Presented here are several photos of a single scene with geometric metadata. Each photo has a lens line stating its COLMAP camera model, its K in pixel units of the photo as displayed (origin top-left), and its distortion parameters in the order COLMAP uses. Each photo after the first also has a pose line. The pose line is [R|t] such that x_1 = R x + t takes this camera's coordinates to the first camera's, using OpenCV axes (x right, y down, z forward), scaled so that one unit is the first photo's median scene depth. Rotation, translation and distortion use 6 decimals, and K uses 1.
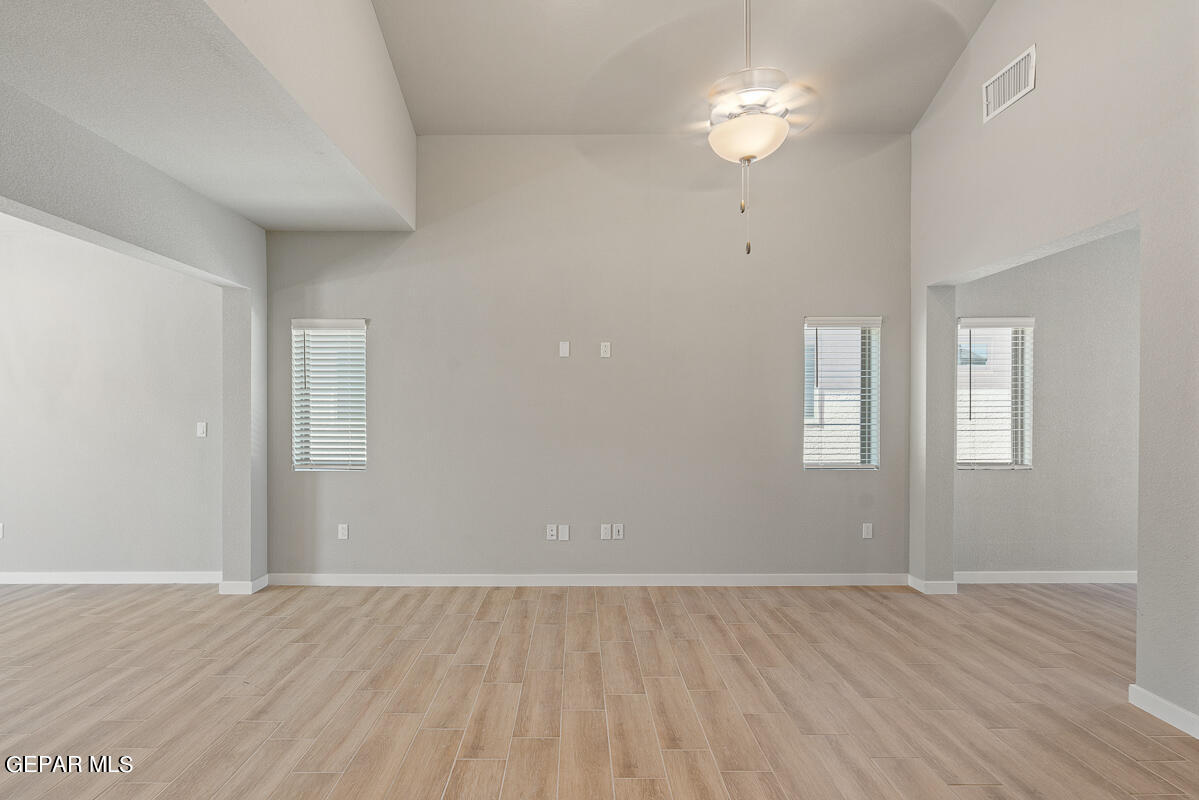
lens RADIAL K [[544.2, 0, 570.3], [0, 544.2, 409.1], [0, 0, 1]] dist [-0.004266, 0.001456]
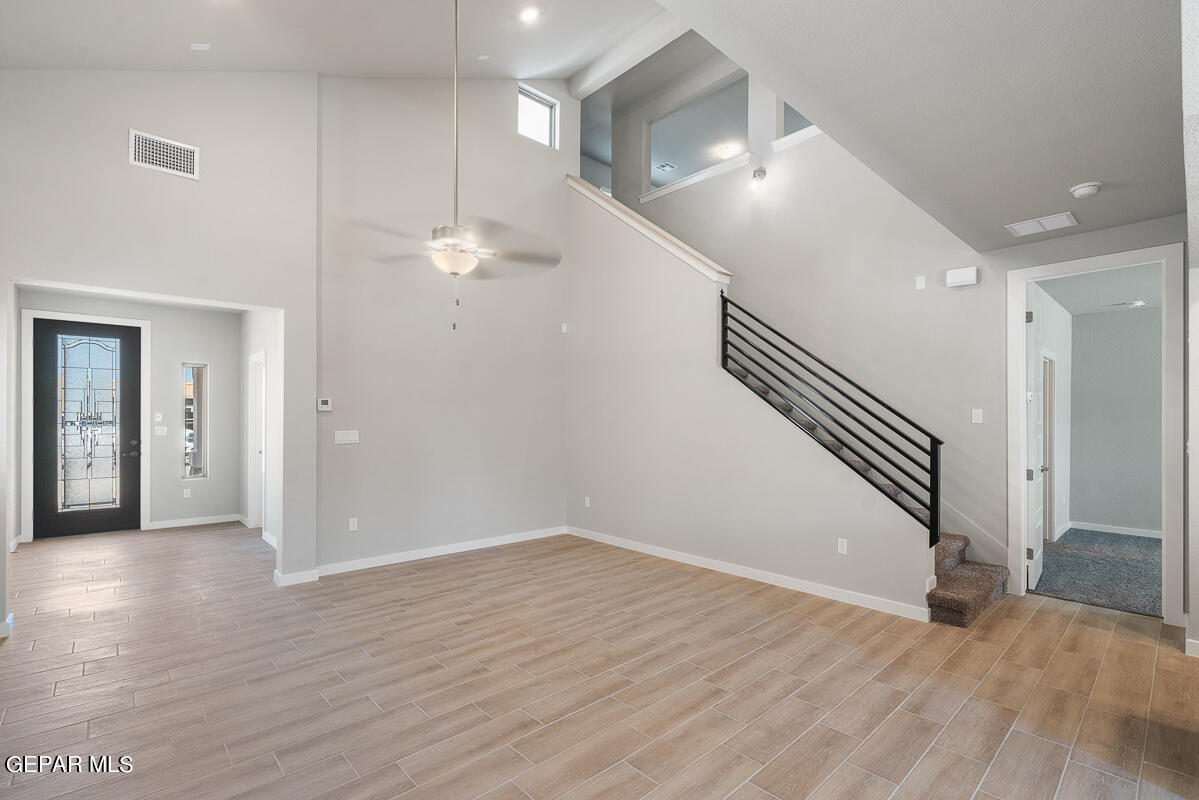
lens RADIAL K [[544.2, 0, 594.2], [0, 544.2, 419.7], [0, 0, 1]] dist [-0.004266, 0.001456]
pose [[-0.684572, -0.001542, 0.728943, -0.773483], [-0.006079, 0.999975, -0.003594, -0.002488], [-0.728920, -0.006891, -0.684565, 1.183690]]
